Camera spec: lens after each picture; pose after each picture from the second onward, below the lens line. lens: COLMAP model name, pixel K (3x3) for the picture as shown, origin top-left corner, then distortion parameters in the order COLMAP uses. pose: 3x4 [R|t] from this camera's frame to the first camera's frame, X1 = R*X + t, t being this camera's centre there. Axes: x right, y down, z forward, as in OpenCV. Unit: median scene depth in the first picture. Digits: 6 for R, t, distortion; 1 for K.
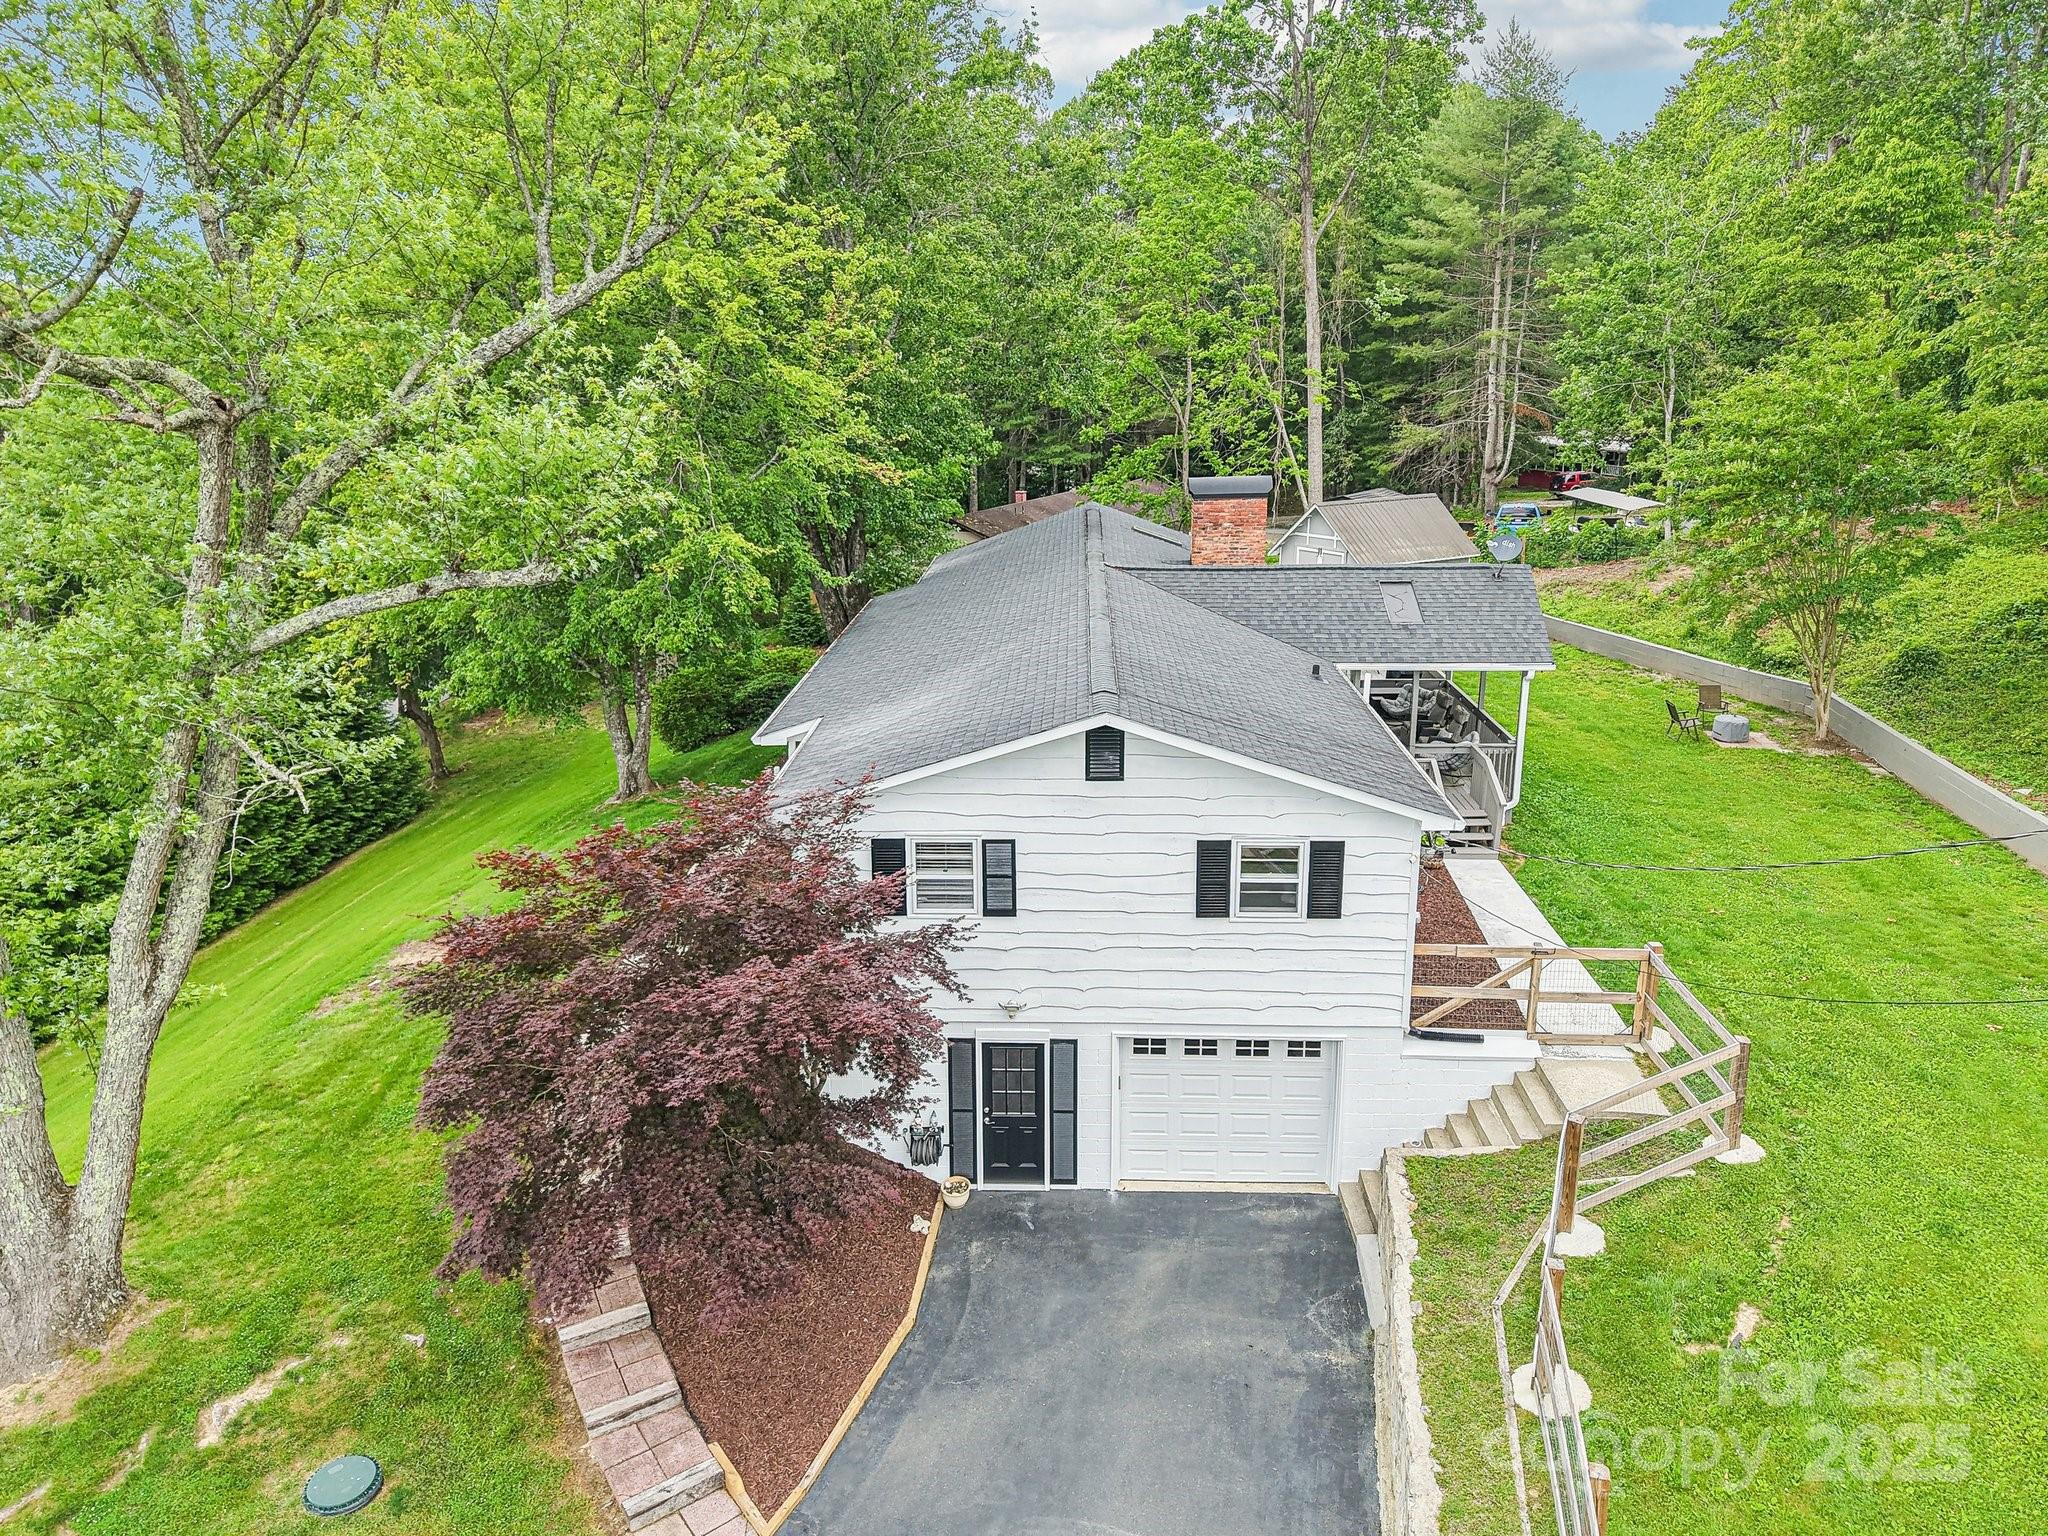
lens RADIAL K [[1371.0, 0, 1024.0], [0, 1371.0, 768.0], [0, 0, 1]] dist [-0.035637, 0.000016]
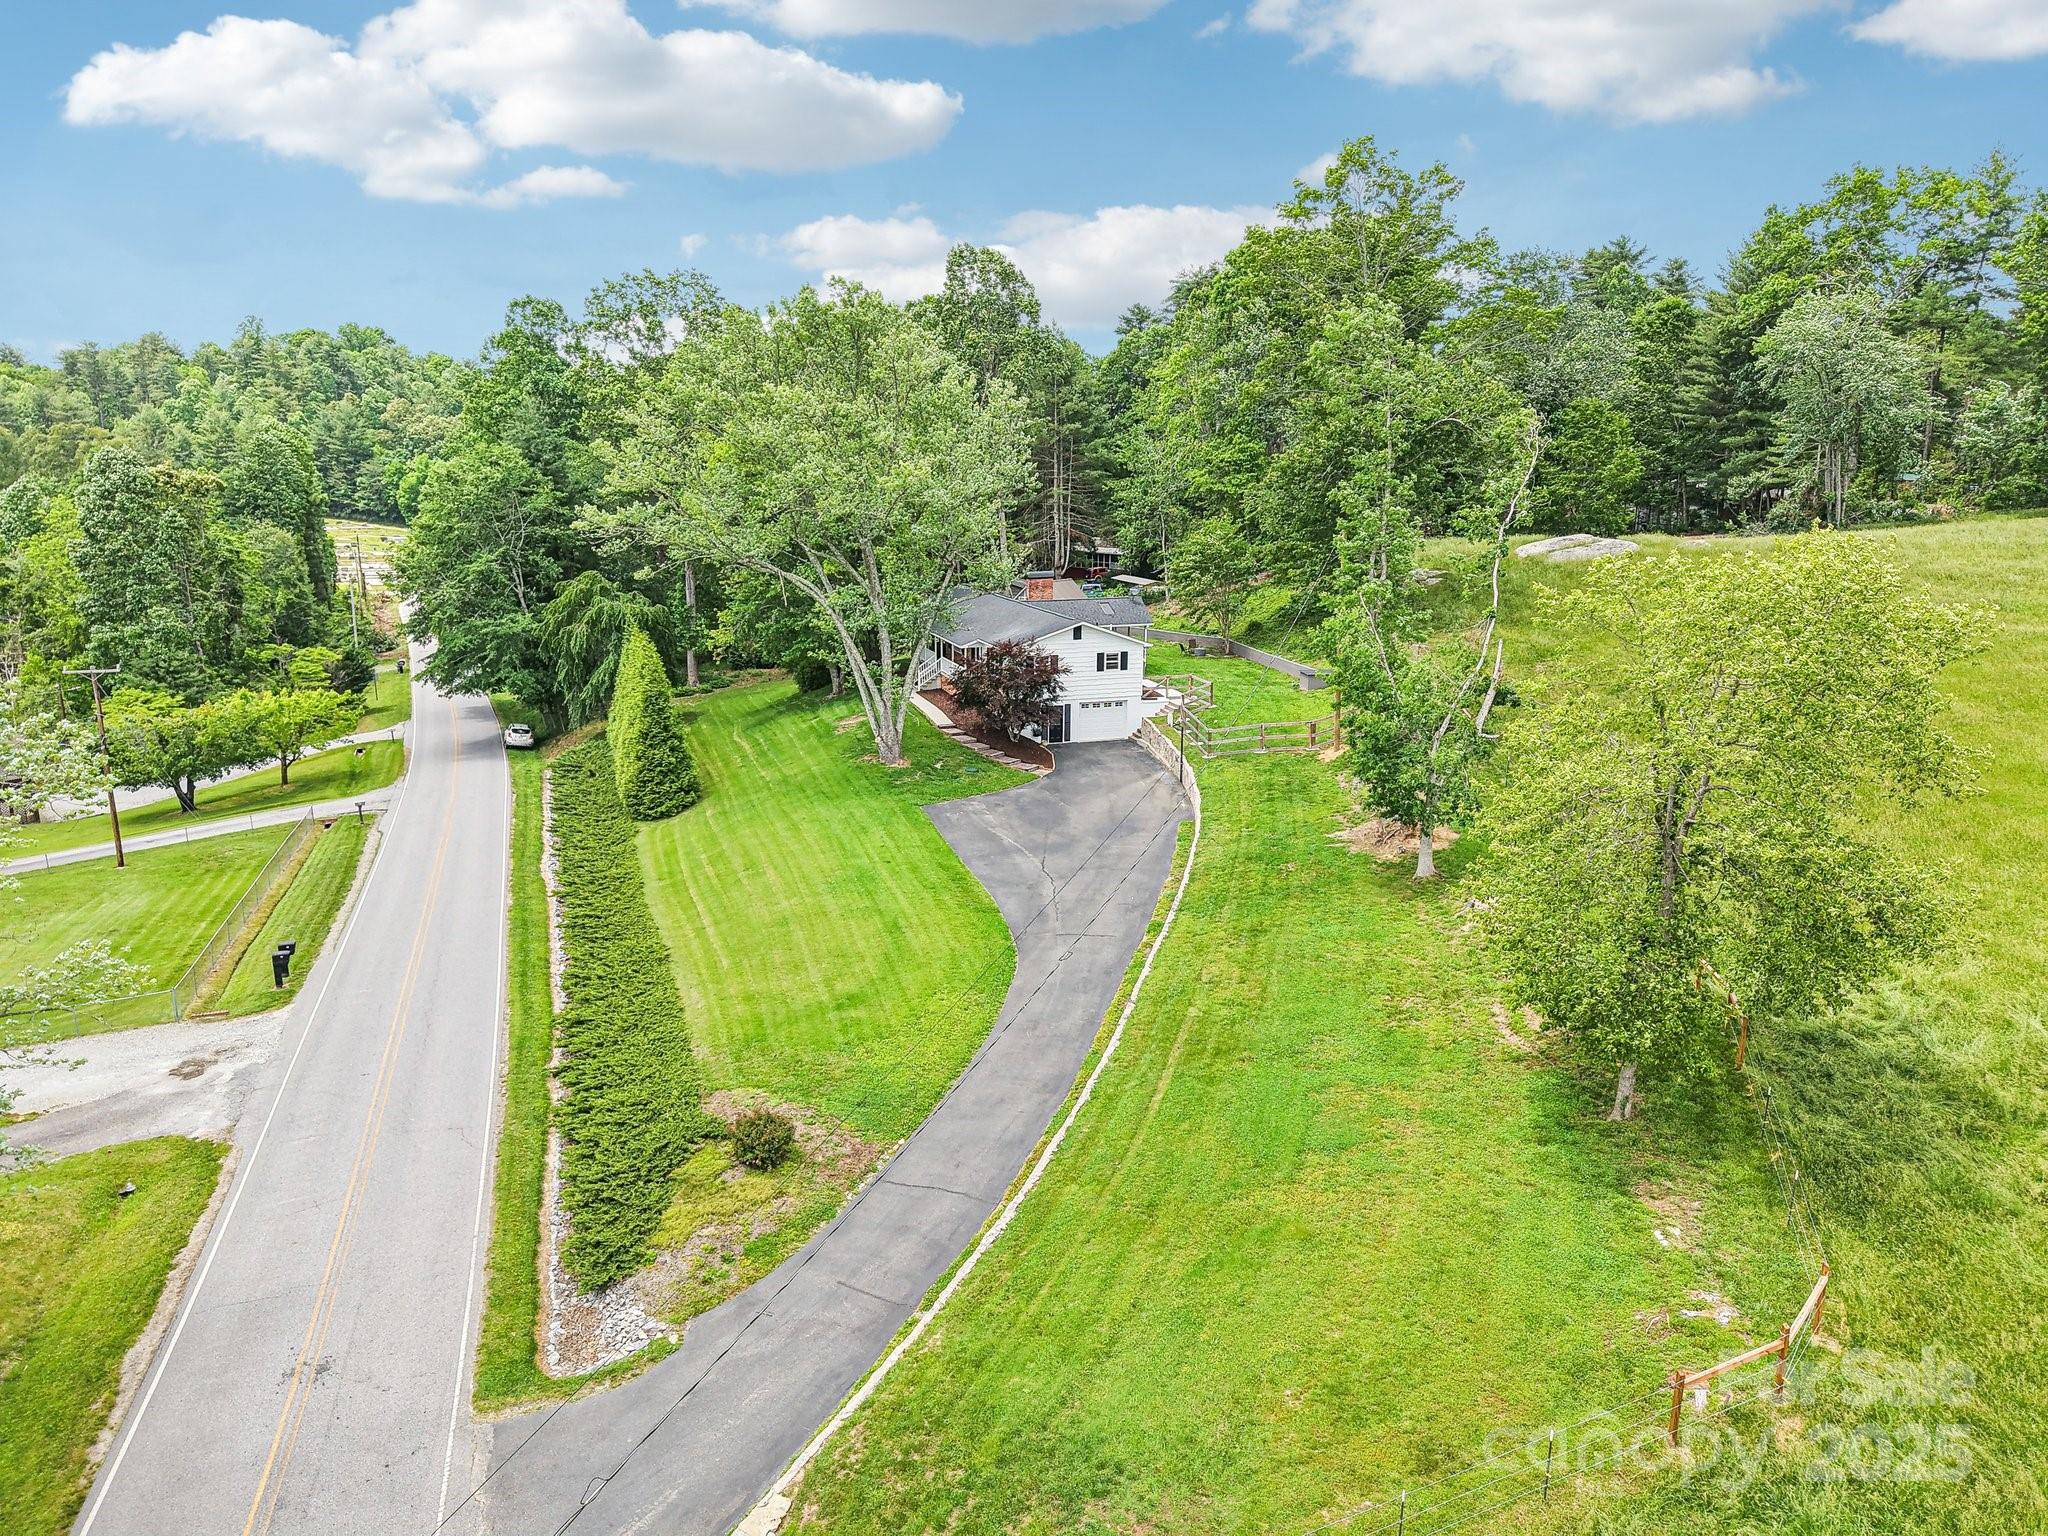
lens RADIAL K [[1371.0, 0, 1024.0], [0, 1371.0, 768.0], [0, 0, 1]] dist [-0.035637, 0.000016]
pose [[0.932314, -0.056035, 0.357282, -1.675607], [0.079953, 0.995414, -0.052517, 0.629632], [-0.352701, 0.077528, 0.932519, -2.977087]]
